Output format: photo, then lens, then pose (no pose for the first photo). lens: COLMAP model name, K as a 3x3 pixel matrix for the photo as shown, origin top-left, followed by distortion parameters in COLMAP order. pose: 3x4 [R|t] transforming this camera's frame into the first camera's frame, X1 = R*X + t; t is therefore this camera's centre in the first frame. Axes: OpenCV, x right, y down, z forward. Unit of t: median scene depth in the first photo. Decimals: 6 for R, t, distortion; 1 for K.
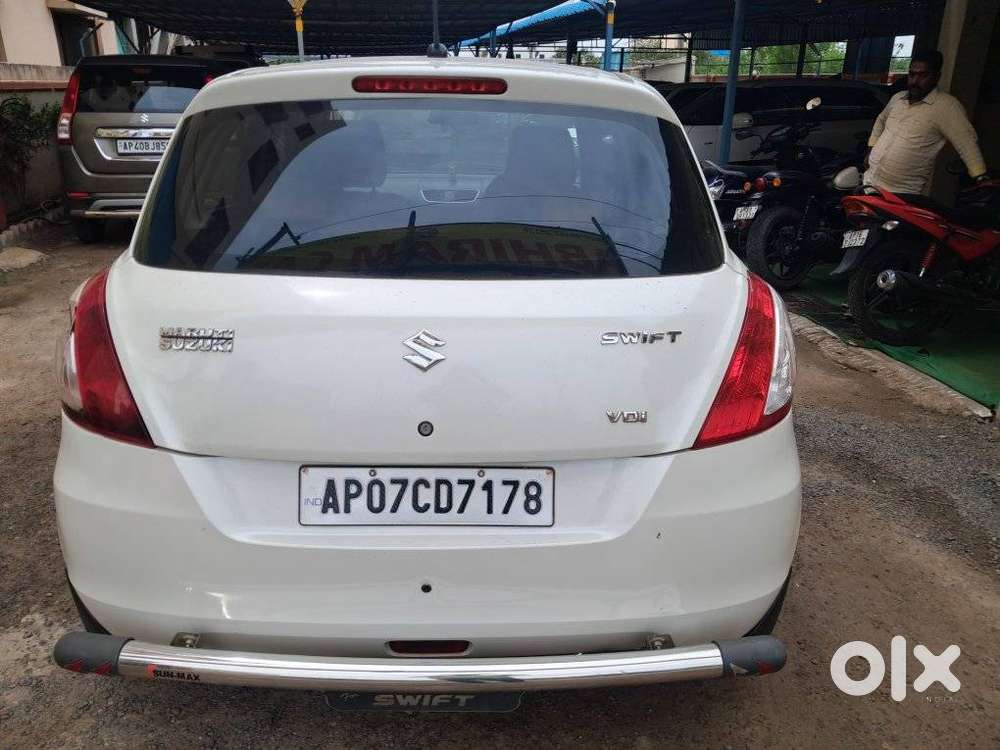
lens RADIAL K [[769.7, 0, 468.0], [0, 769.7, 371.4], [0, 0, 1]] dist [0.083388, -0.069669]
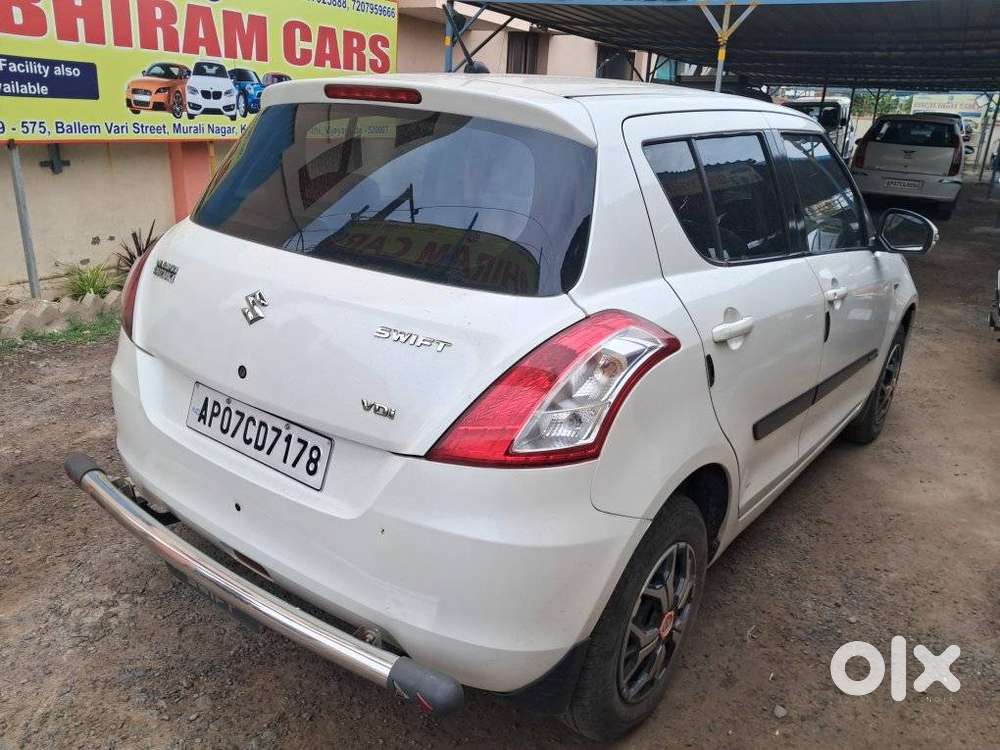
lens RADIAL K [[765.3, 0, 481.8], [0, 765.3, 372.3], [0, 0, 1]] dist [0.044584, -0.055718]
pose [[0.788972, 0.234542, -0.567902, 0.793045], [-0.257621, 0.965384, 0.040794, -0.058891], [0.557812, 0.114118, 0.822085, 0.202633]]
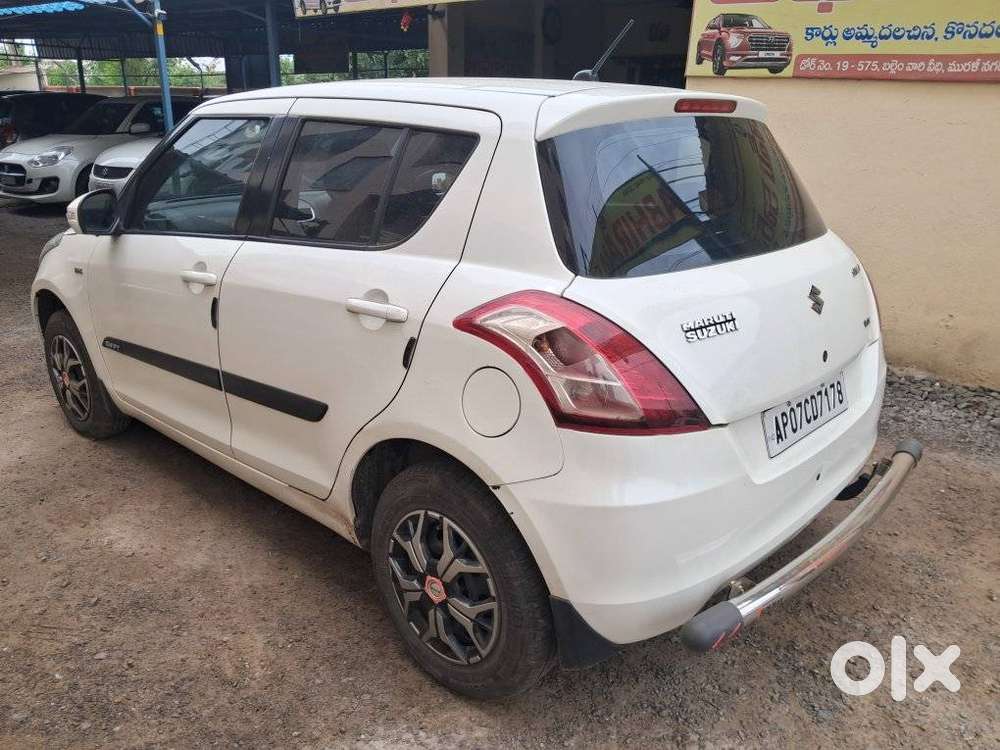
lens RADIAL K [[820.2, 0, 500.0], [0, 820.2, 375.0], [0, 0, 1]] dist [0.017099, -0.004878]
pose [[0.684964, -0.228801, 0.691719, -1.260125], [0.246836, 0.966139, 0.075145, -0.123061], [-0.685490, 0.119269, 0.718247, 0.308267]]
